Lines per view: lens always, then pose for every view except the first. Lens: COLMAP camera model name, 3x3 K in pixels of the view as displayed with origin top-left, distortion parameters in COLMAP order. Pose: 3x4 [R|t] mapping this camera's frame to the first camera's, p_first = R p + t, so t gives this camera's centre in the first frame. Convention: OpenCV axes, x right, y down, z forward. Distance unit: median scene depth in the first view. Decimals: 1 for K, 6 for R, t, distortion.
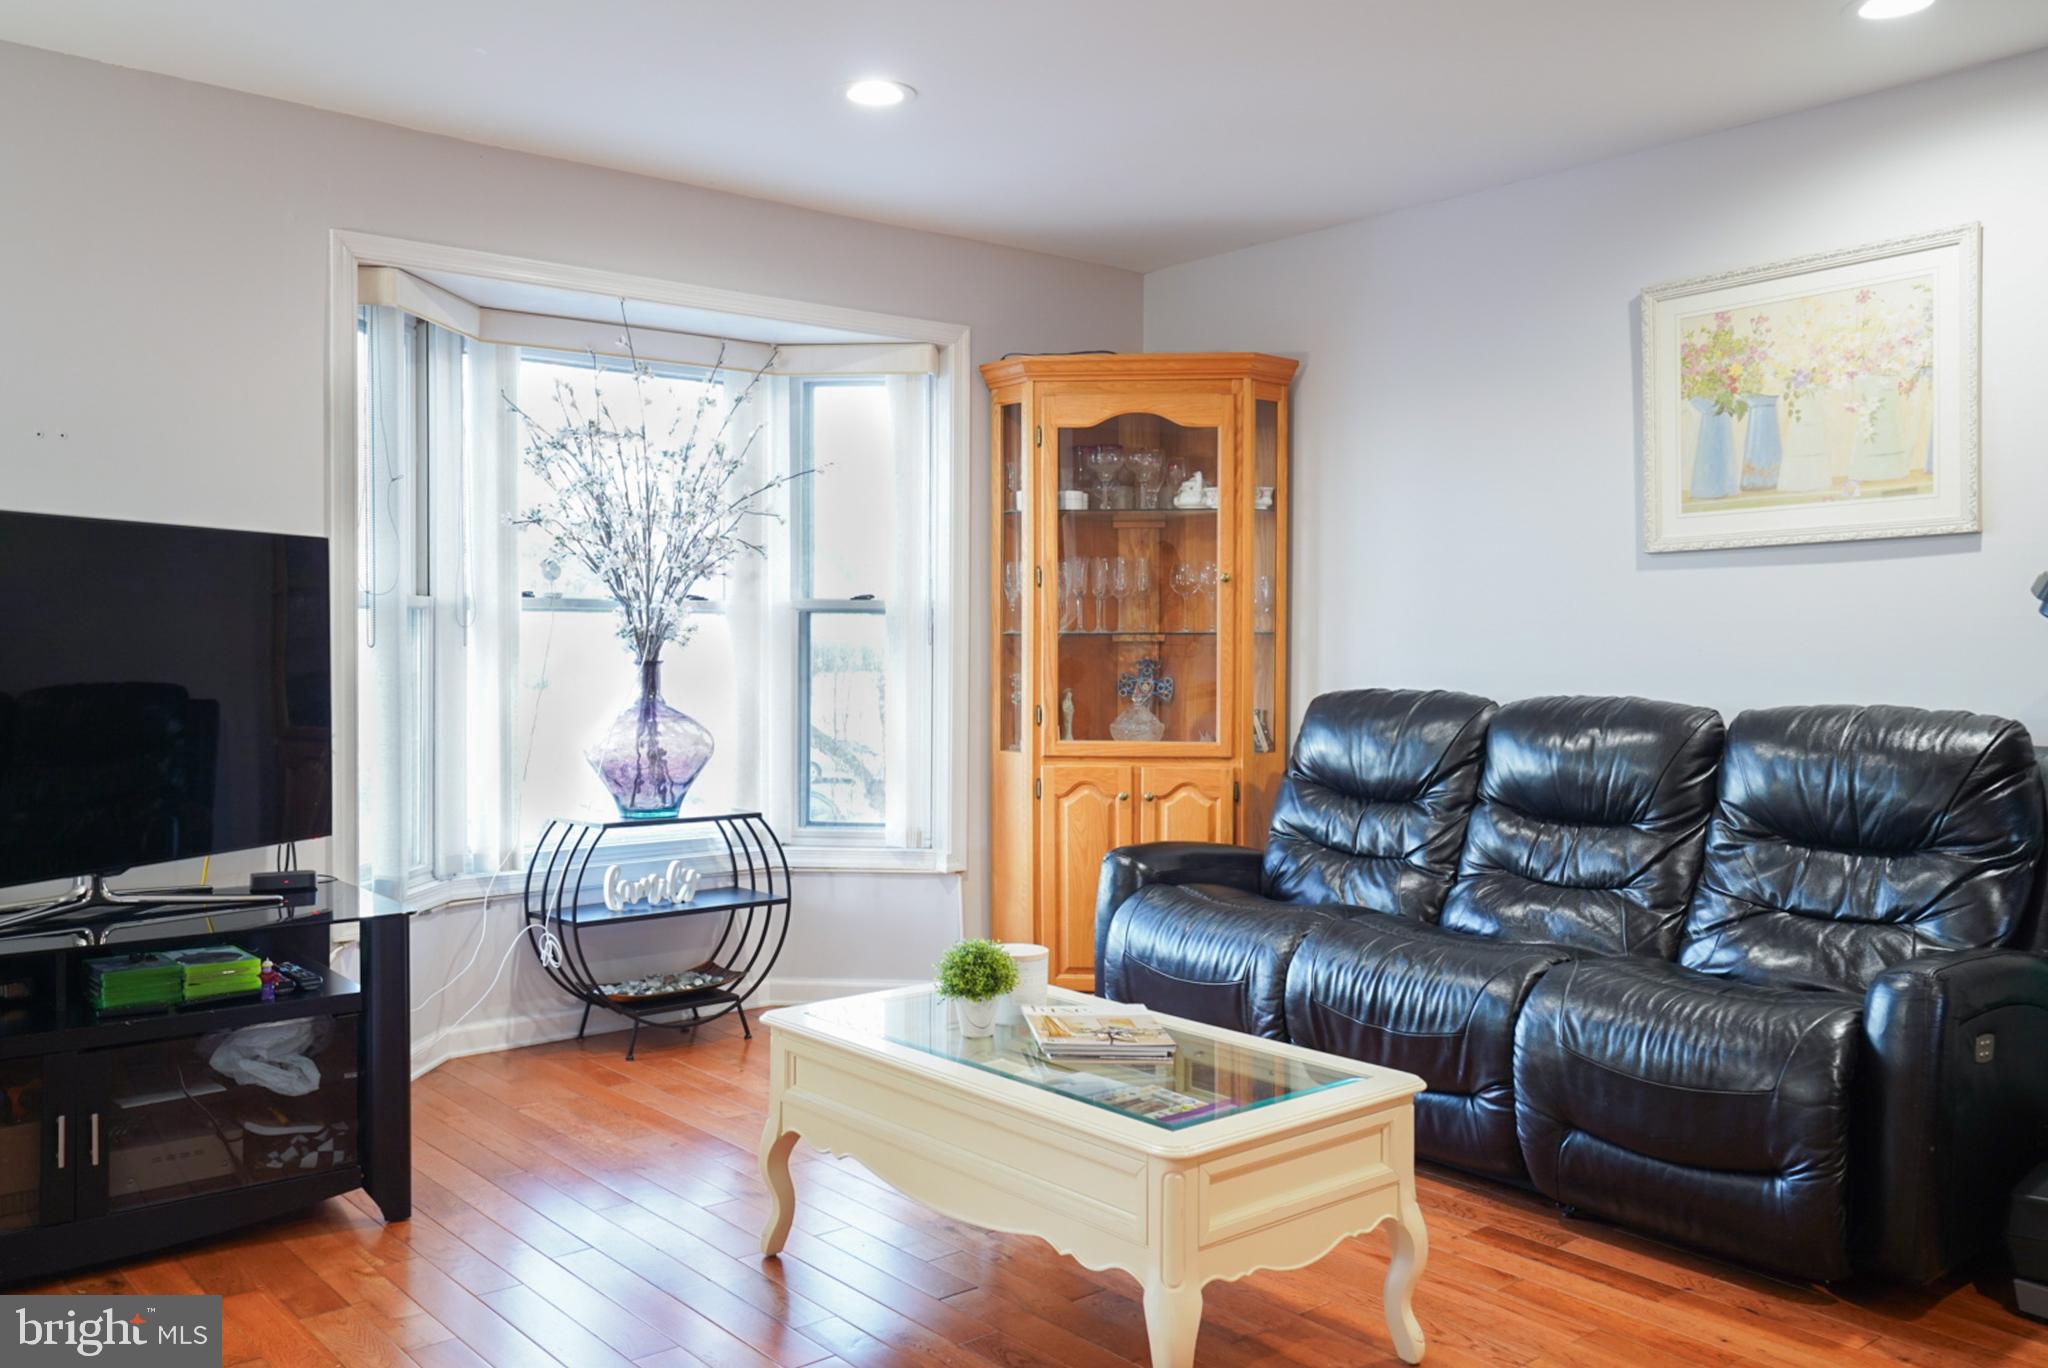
lens RADIAL K [[1661.1, 0, 1024.0], [0, 1661.1, 684.0], [0, 0, 1]] dist [0.005981, 0.051733]
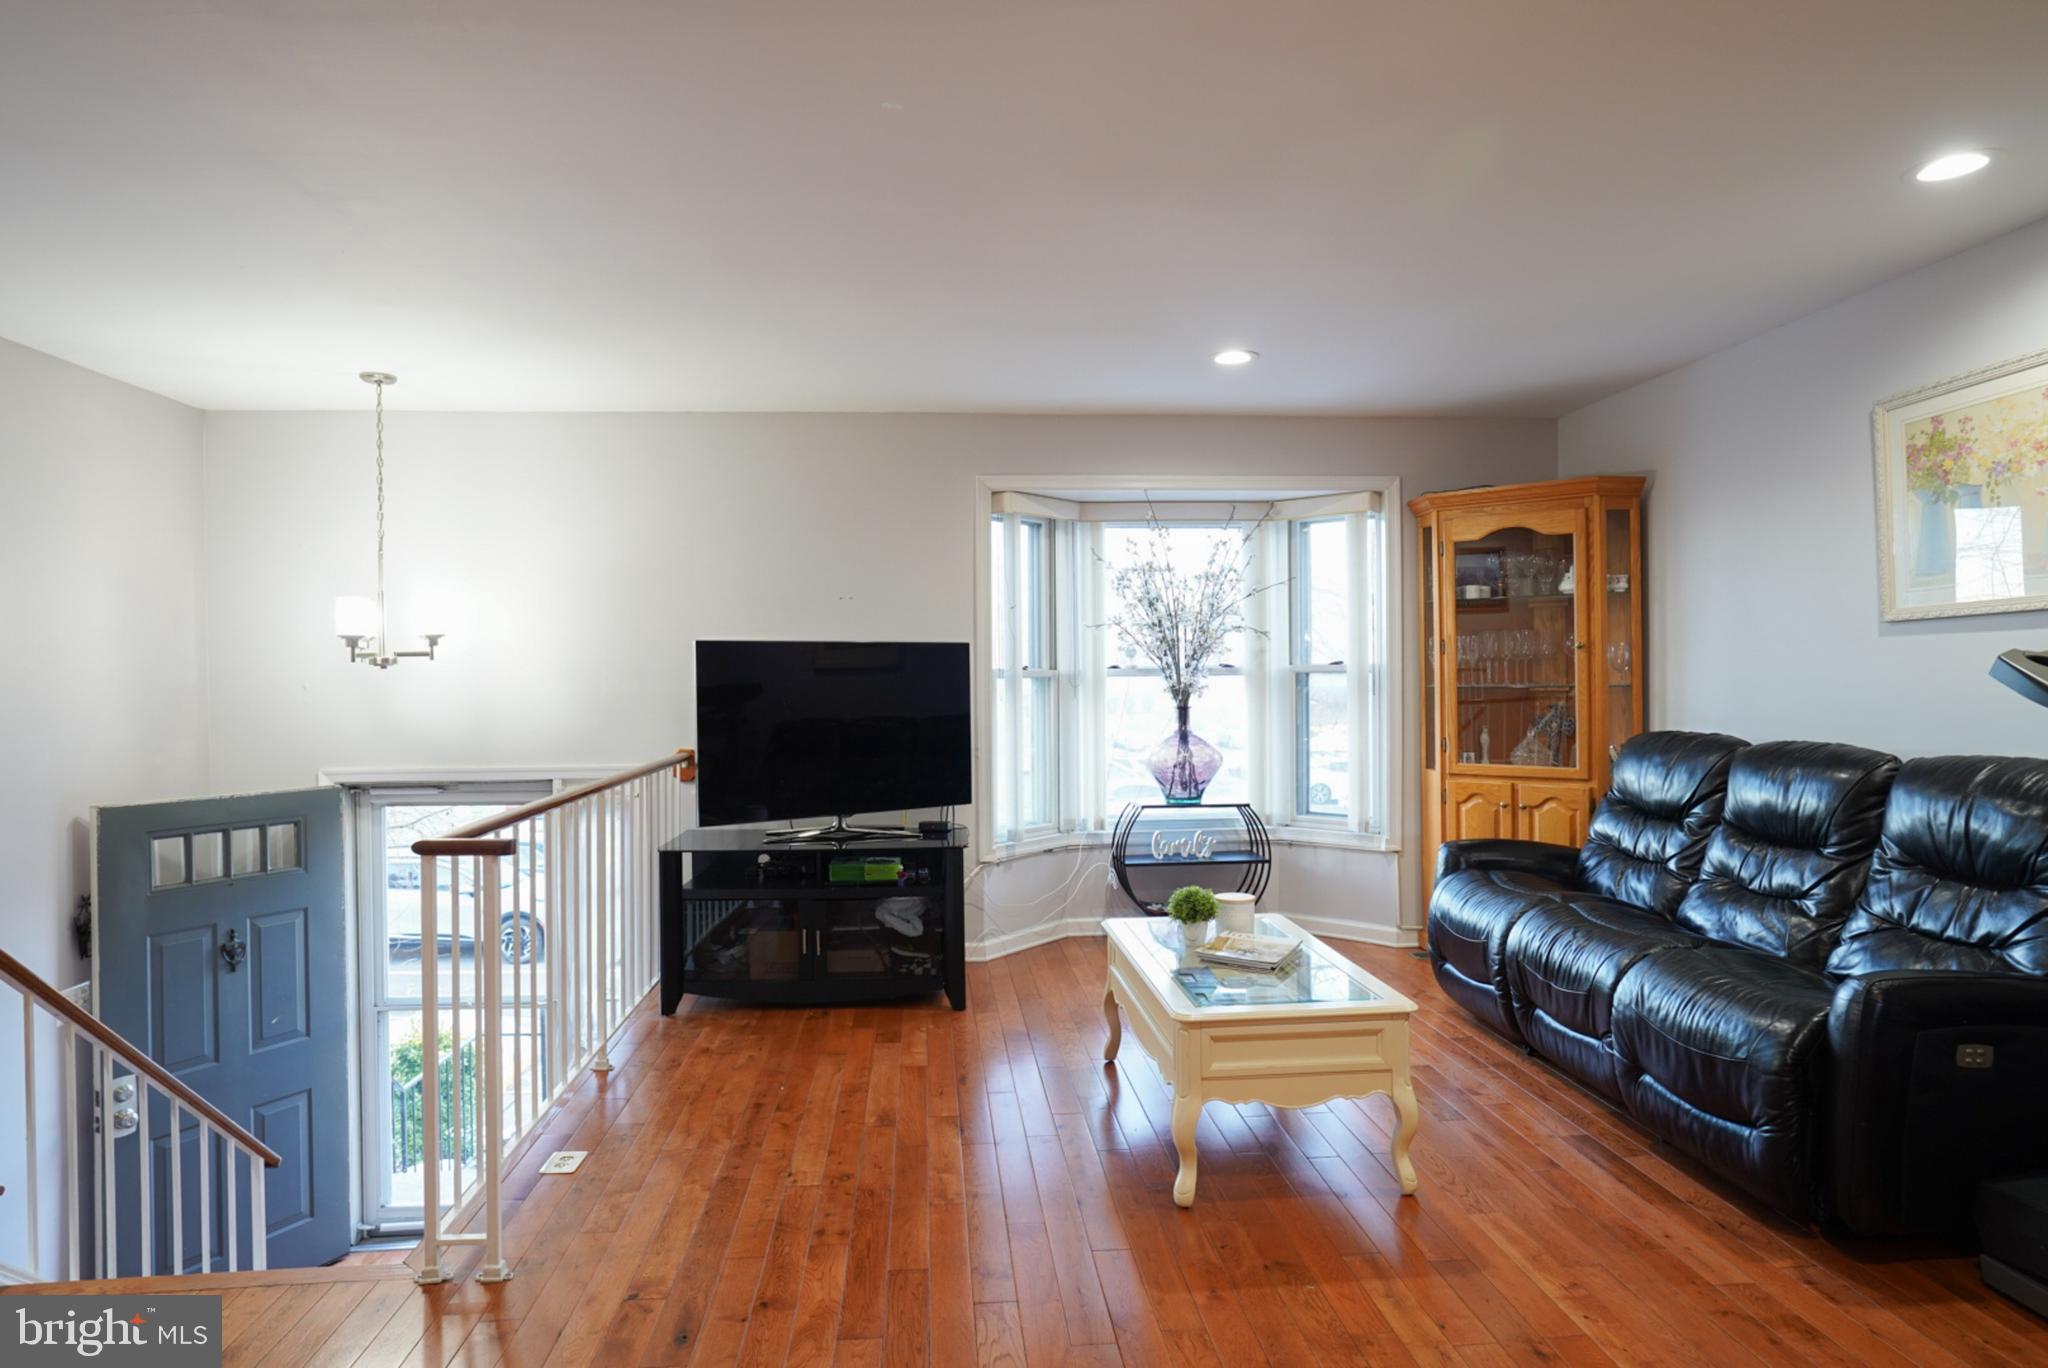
lens RADIAL K [[1188.0, 0, 1024.0], [0, 1188.0, 684.0], [0, 0, 1]] dist [-0.040430, 0.033690]
pose [[0.816509, -0.006710, -0.577293, 0.339779], [-0.002797, 0.999875, -0.015577, -0.018475], [0.577325, 0.014334, 0.816388, -0.037670]]
